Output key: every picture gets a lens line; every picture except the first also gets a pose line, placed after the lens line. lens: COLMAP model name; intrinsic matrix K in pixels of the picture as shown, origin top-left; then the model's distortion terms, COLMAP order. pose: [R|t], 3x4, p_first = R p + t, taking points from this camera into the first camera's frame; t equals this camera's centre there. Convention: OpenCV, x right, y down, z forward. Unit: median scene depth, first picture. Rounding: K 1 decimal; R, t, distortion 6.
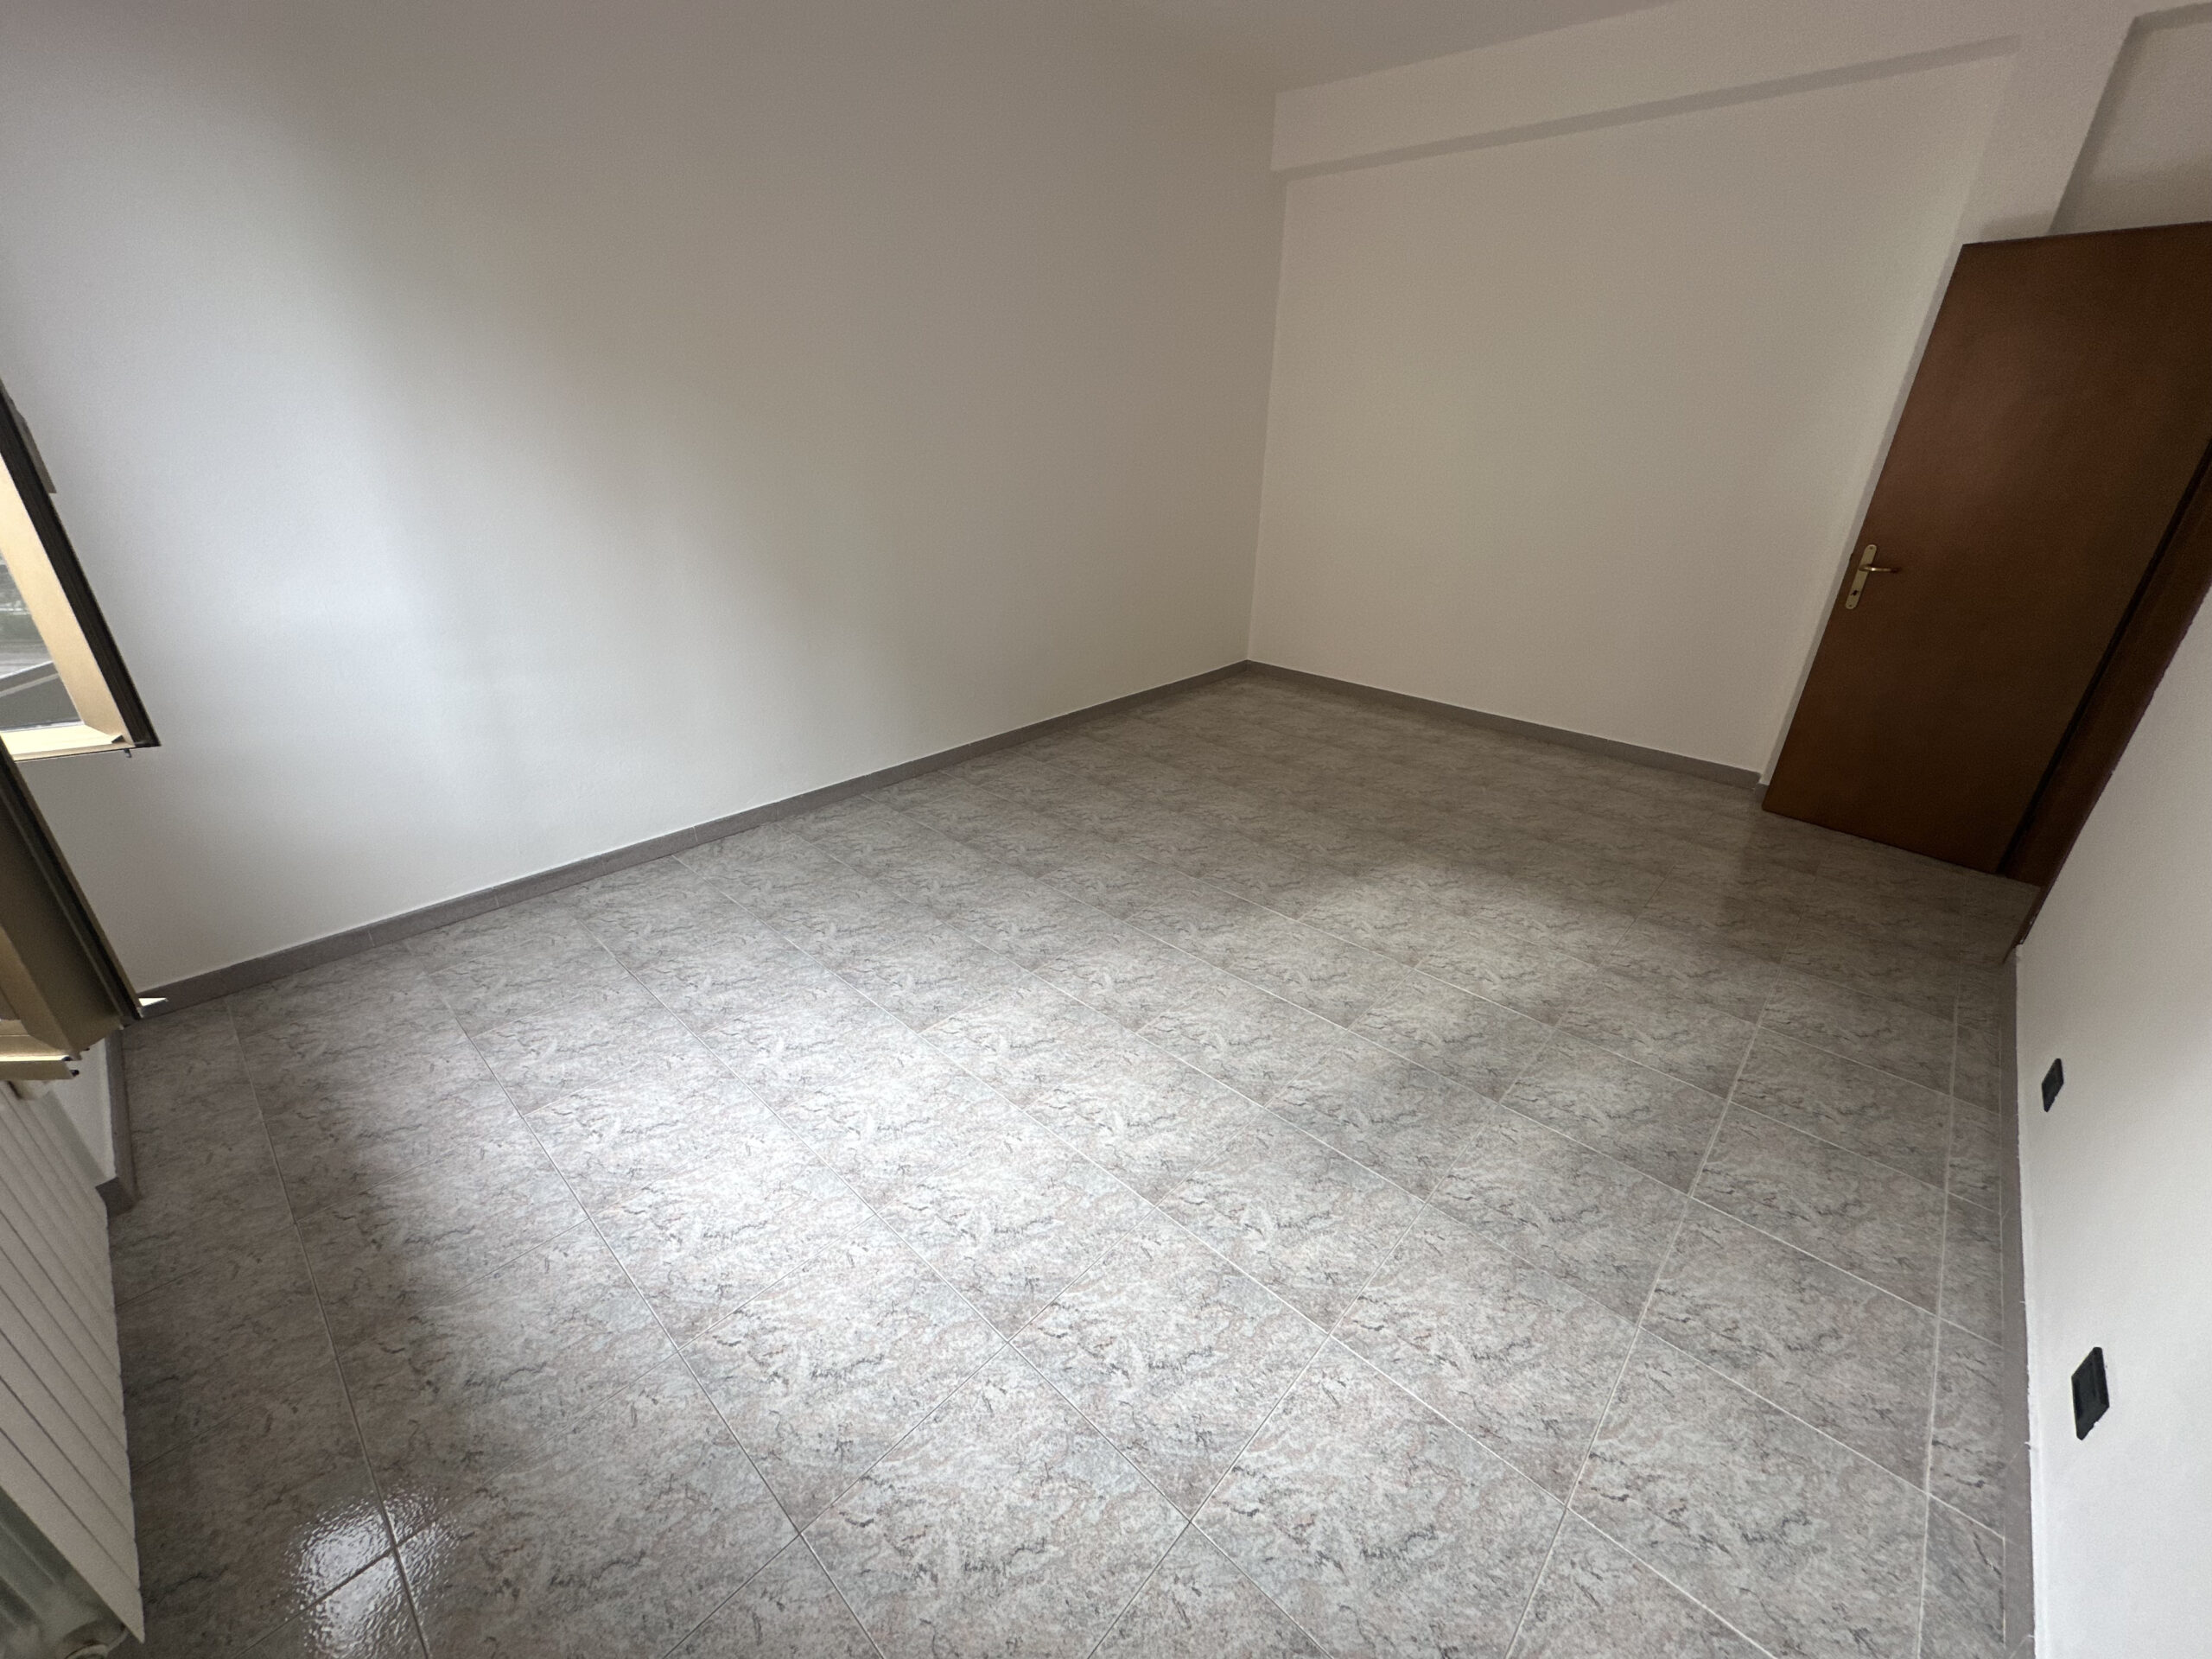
lens RADIAL K [[883.9, 0, 1096.7], [0, 883.9, 821.8], [0, 0, 1]] dist [-0.005153, 0.001239]
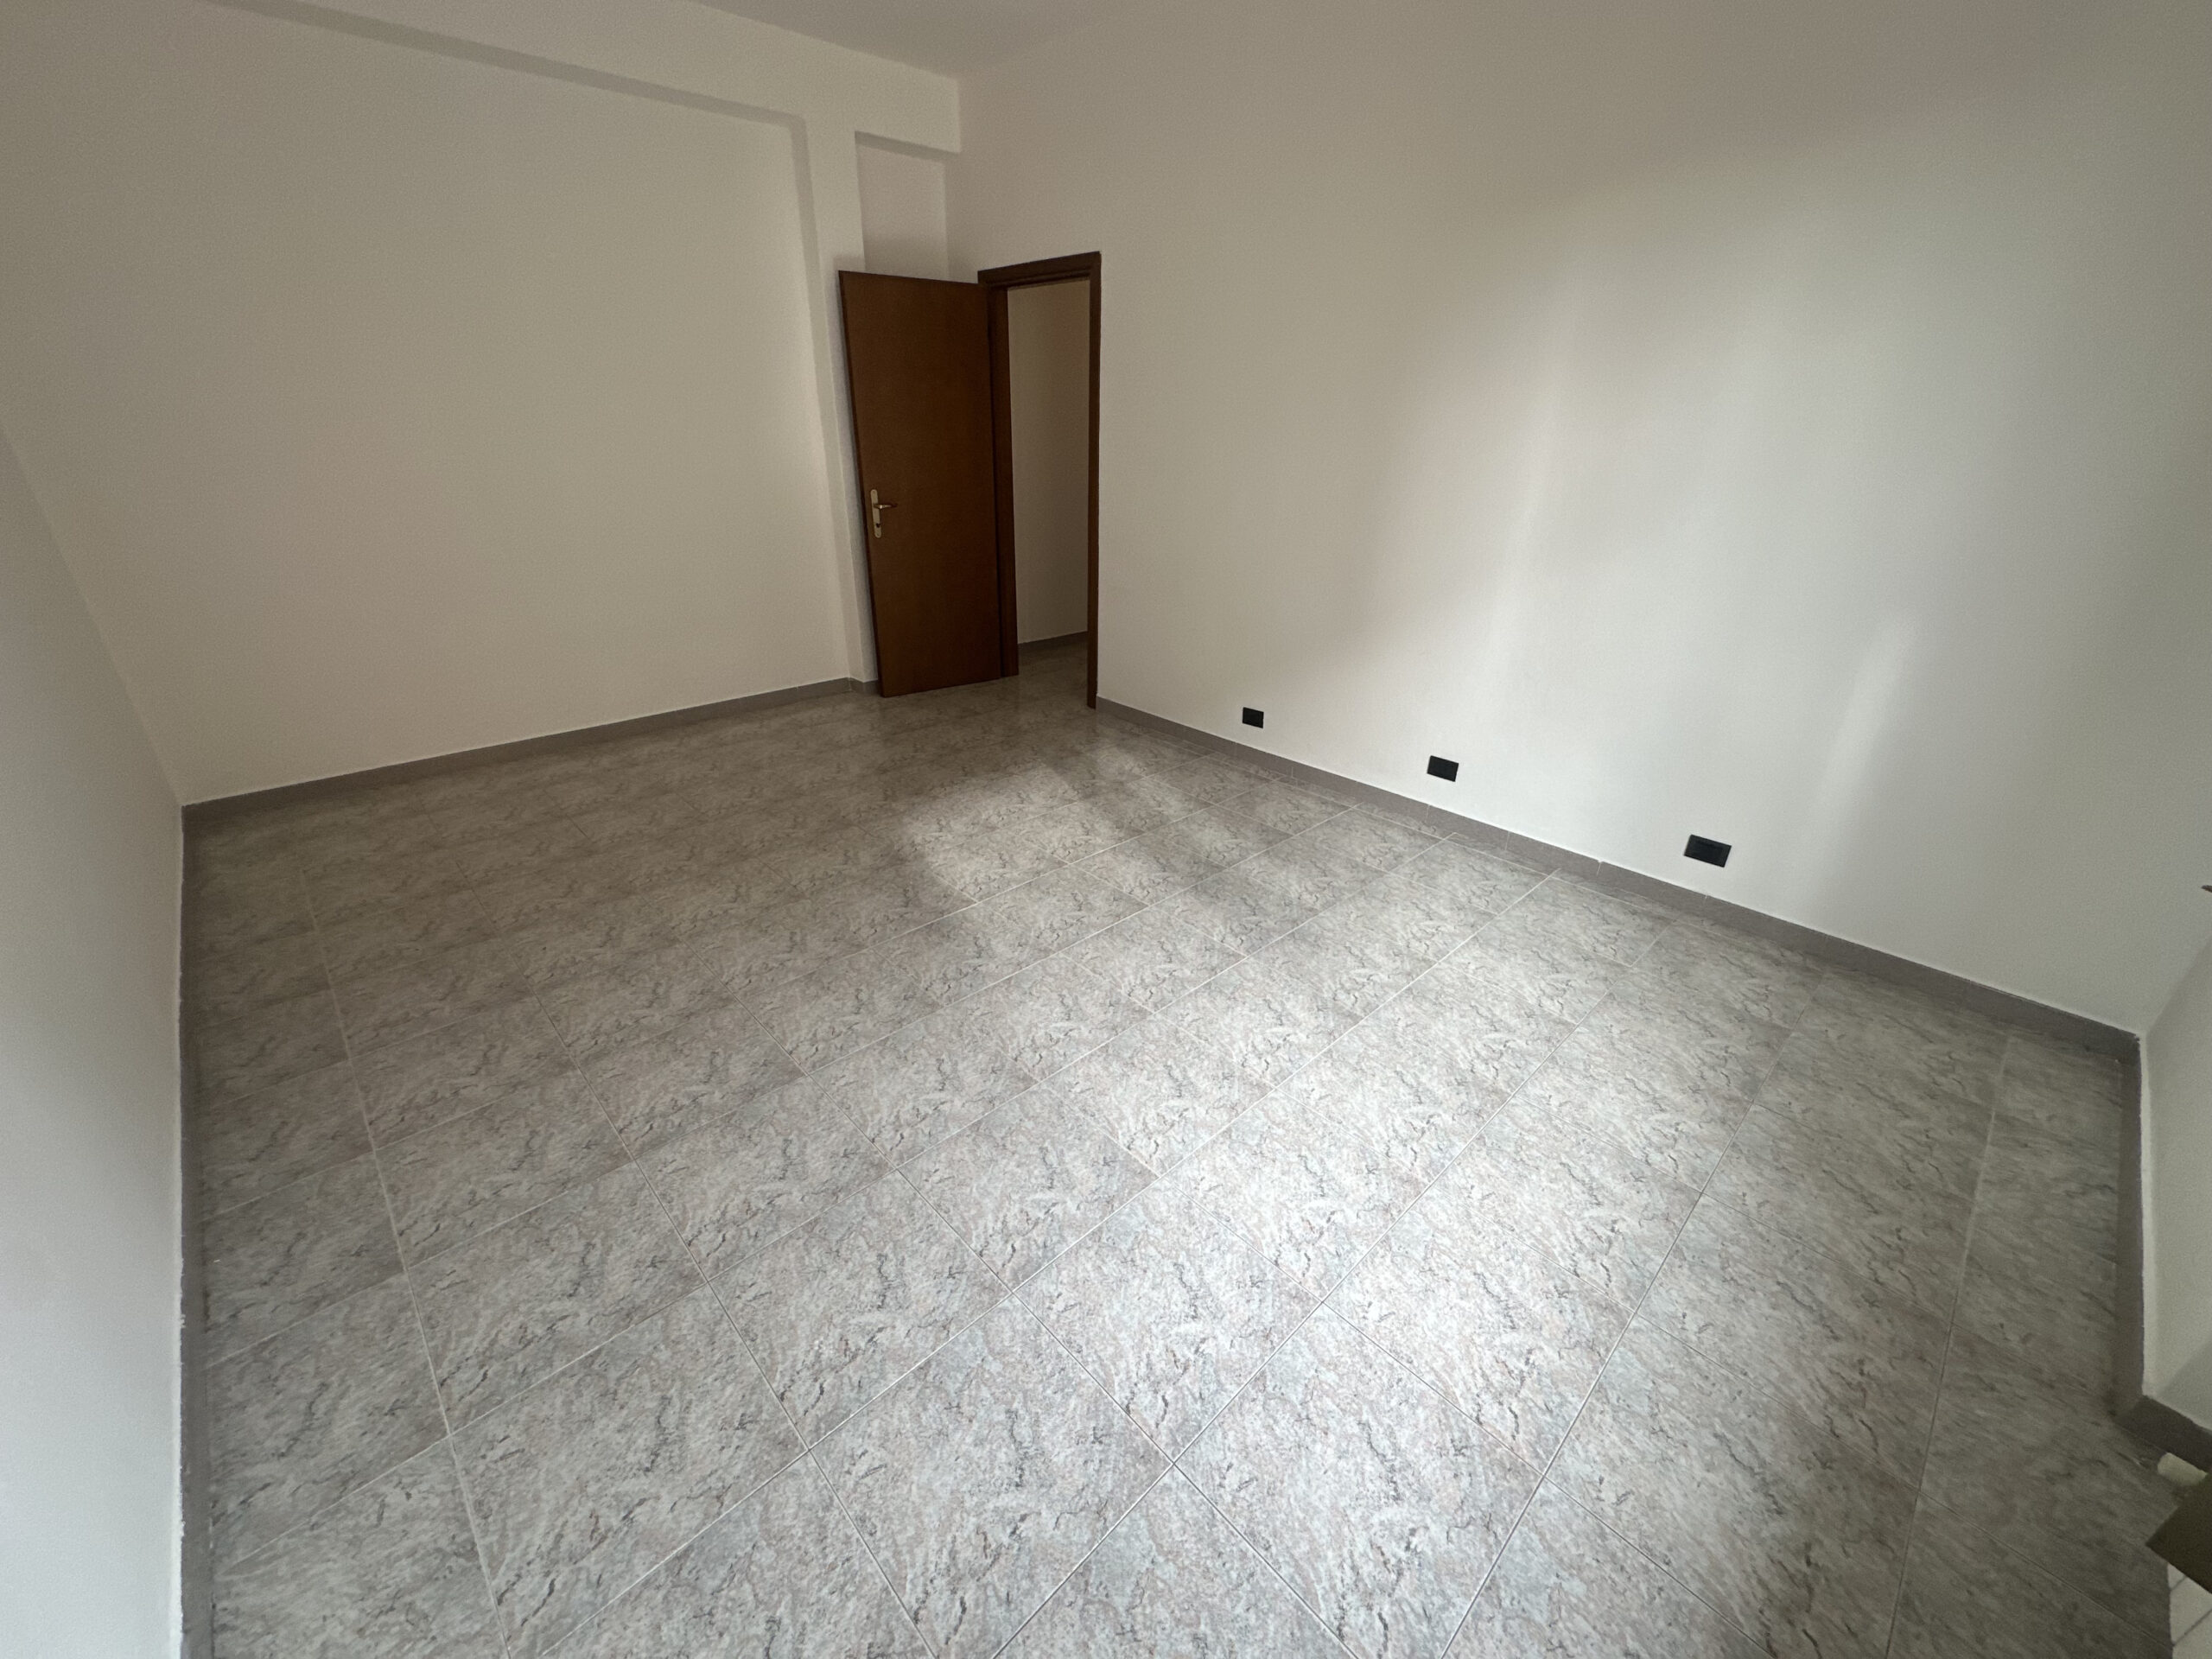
lens RADIAL K [[883.9, 0, 1116.4], [0, 883.9, 819.0], [0, 0, 1]] dist [-0.005153, 0.001239]
pose [[0.060867, -0.433028, 0.899323, -0.756339], [0.403917, 0.834612, 0.374532, -0.338347], [-0.912768, 0.340456, 0.225707, 0.706935]]
